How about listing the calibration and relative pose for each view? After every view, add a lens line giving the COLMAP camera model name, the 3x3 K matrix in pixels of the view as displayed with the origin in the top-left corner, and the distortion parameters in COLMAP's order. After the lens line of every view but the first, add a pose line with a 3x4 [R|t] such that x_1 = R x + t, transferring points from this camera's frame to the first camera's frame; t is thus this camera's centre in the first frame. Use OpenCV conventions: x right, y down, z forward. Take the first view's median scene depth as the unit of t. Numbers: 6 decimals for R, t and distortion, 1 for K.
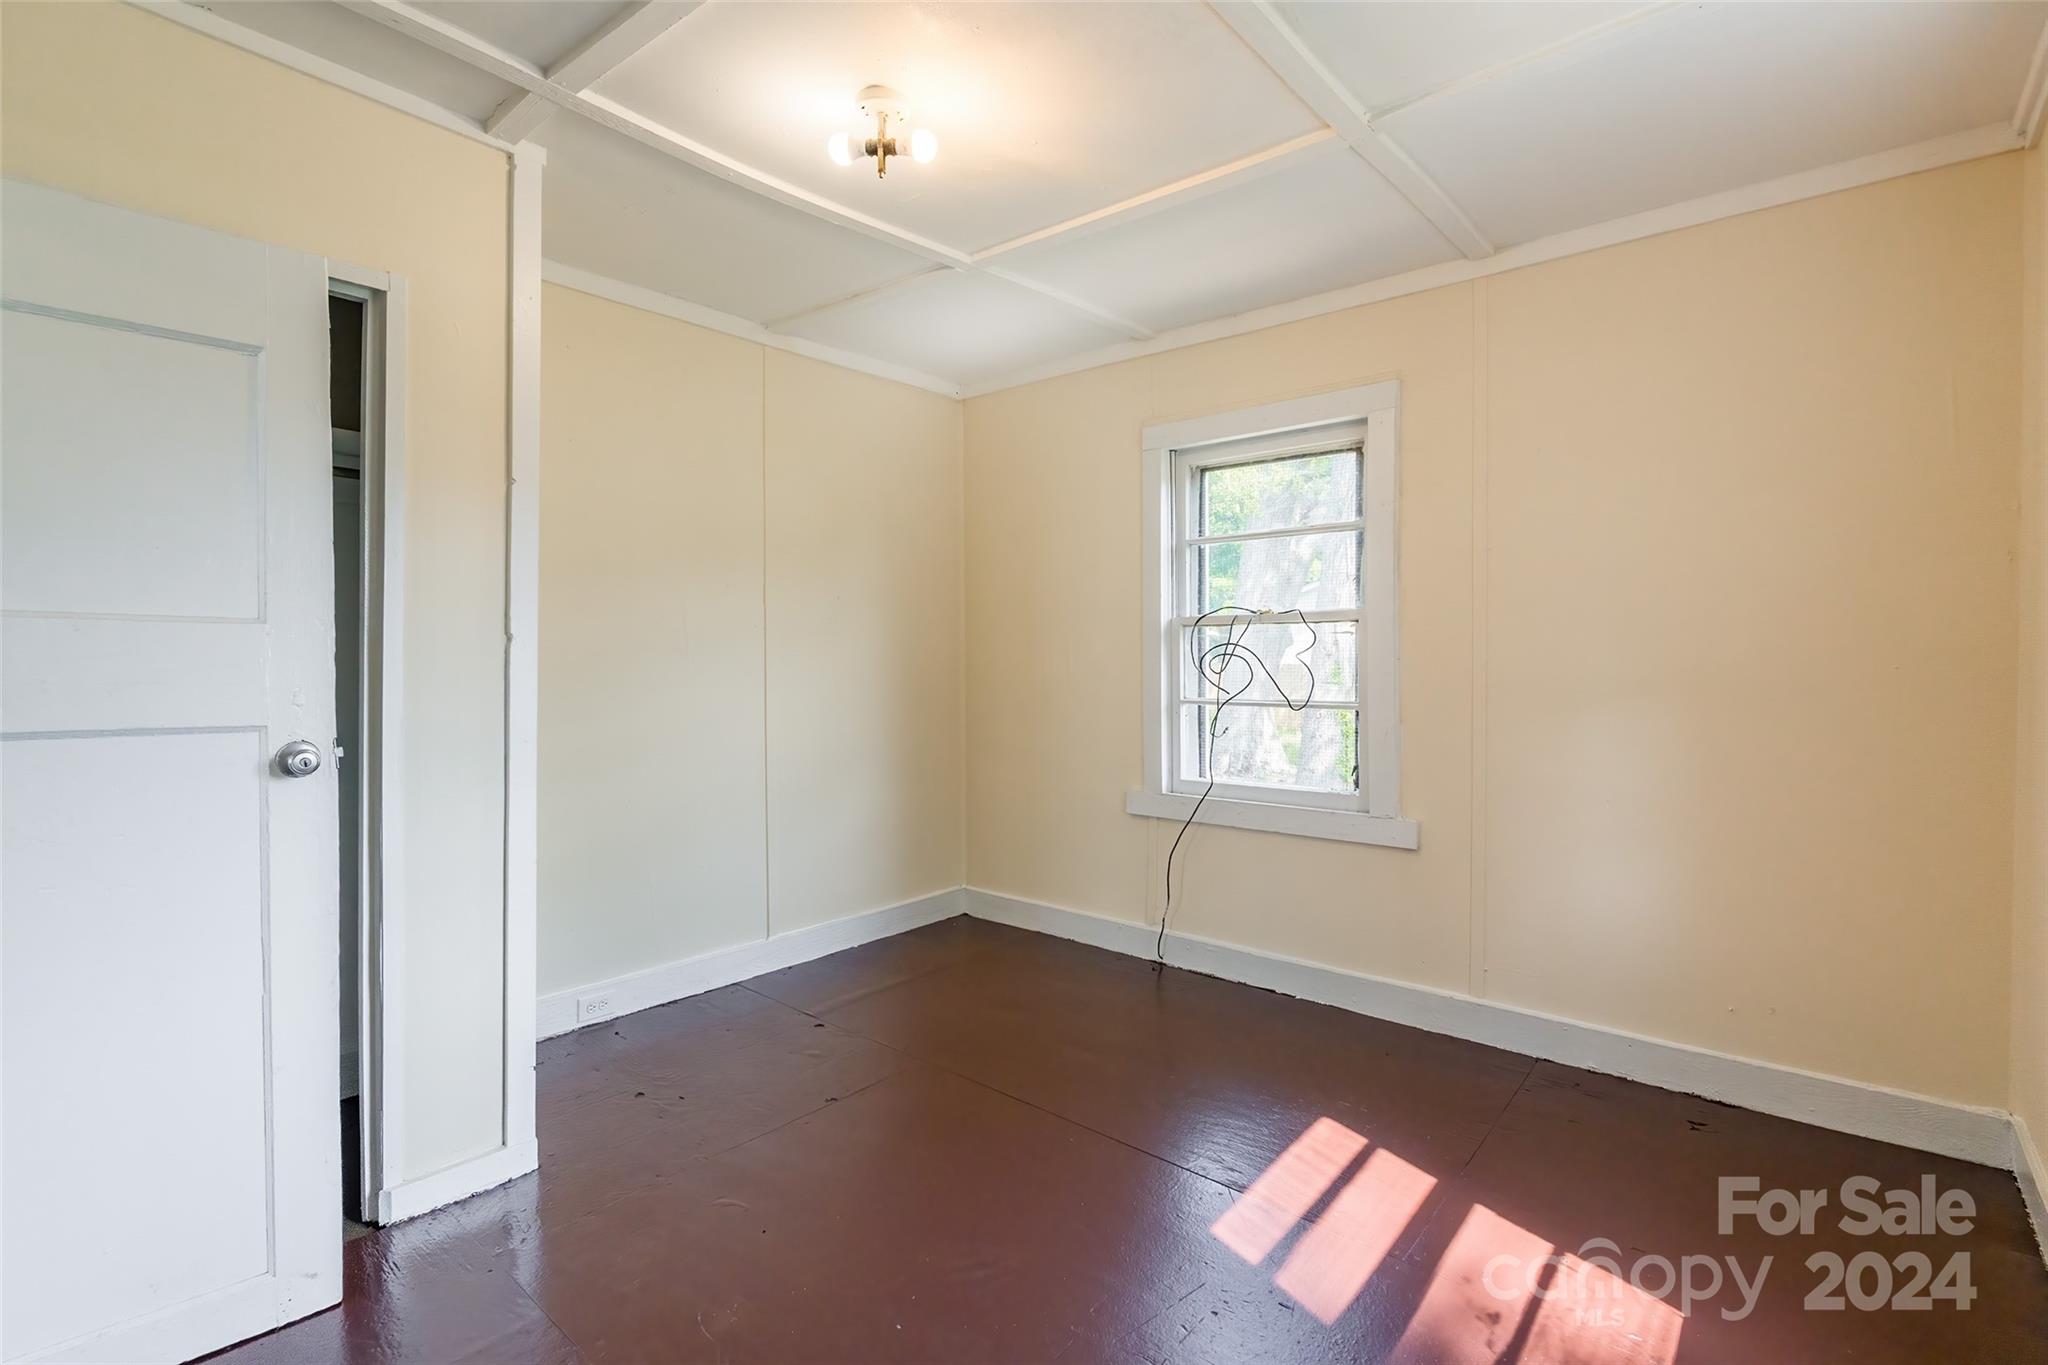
lens RADIAL K [[958.3, 0, 1020.9], [0, 958.3, 675.2], [0, 0, 1]] dist [-0.006173, -0.000612]
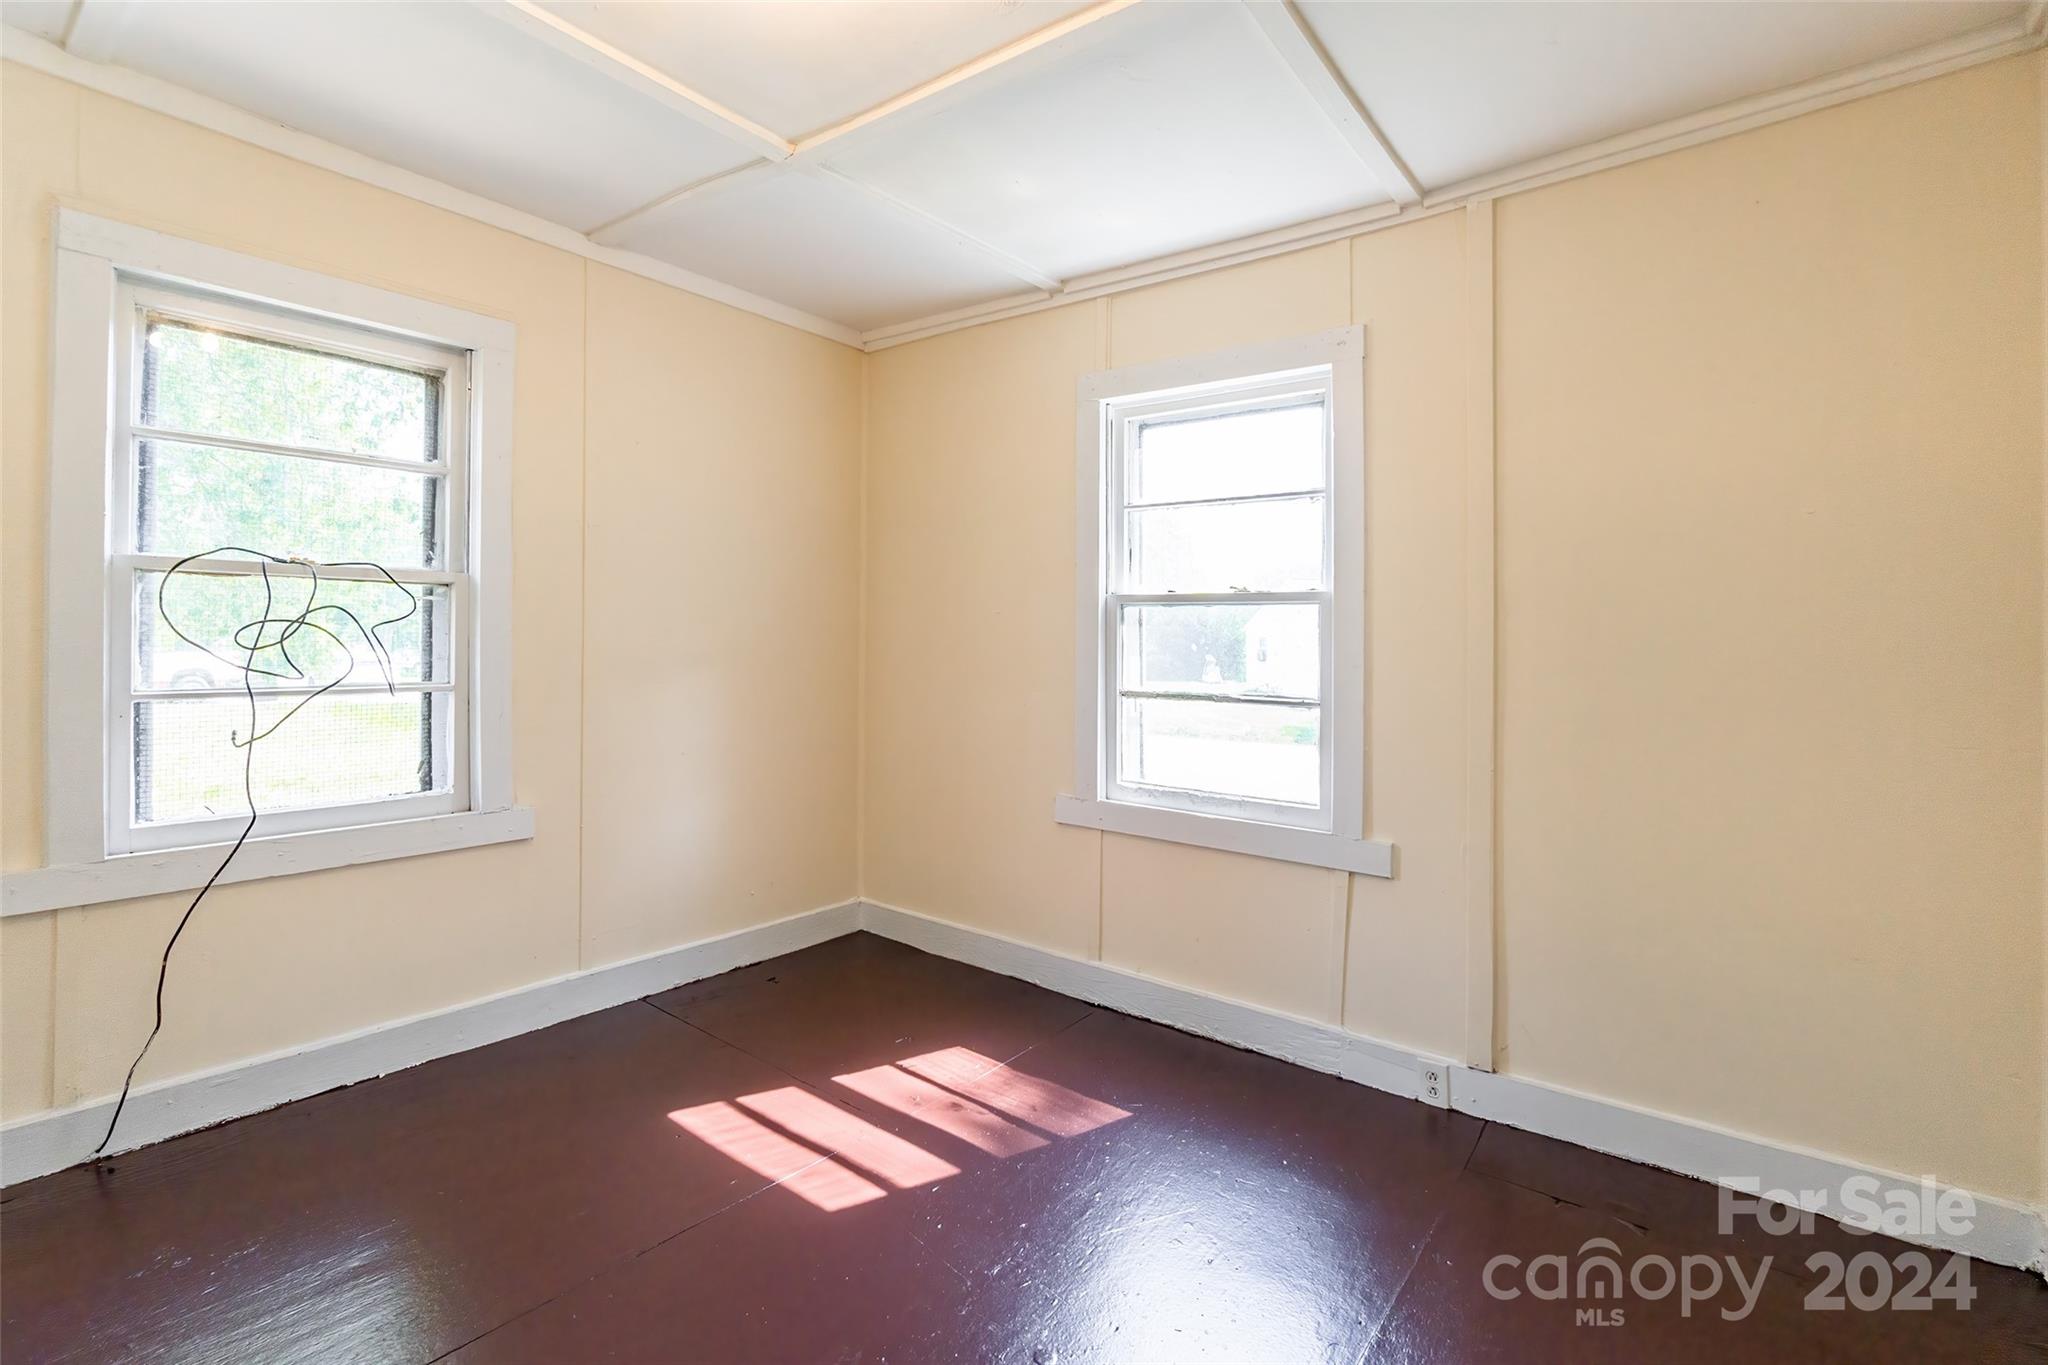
lens RADIAL K [[958.3, 0, 1029.7], [0, 958.3, 634.8], [0, 0, 1]] dist [-0.006173, -0.000612]
pose [[-0.050603, 0.010978, 0.998658, -0.533320], [0.011507, 0.999880, -0.010409, 0.001102], [-0.998653, 0.010965, -0.050723, 0.560989]]
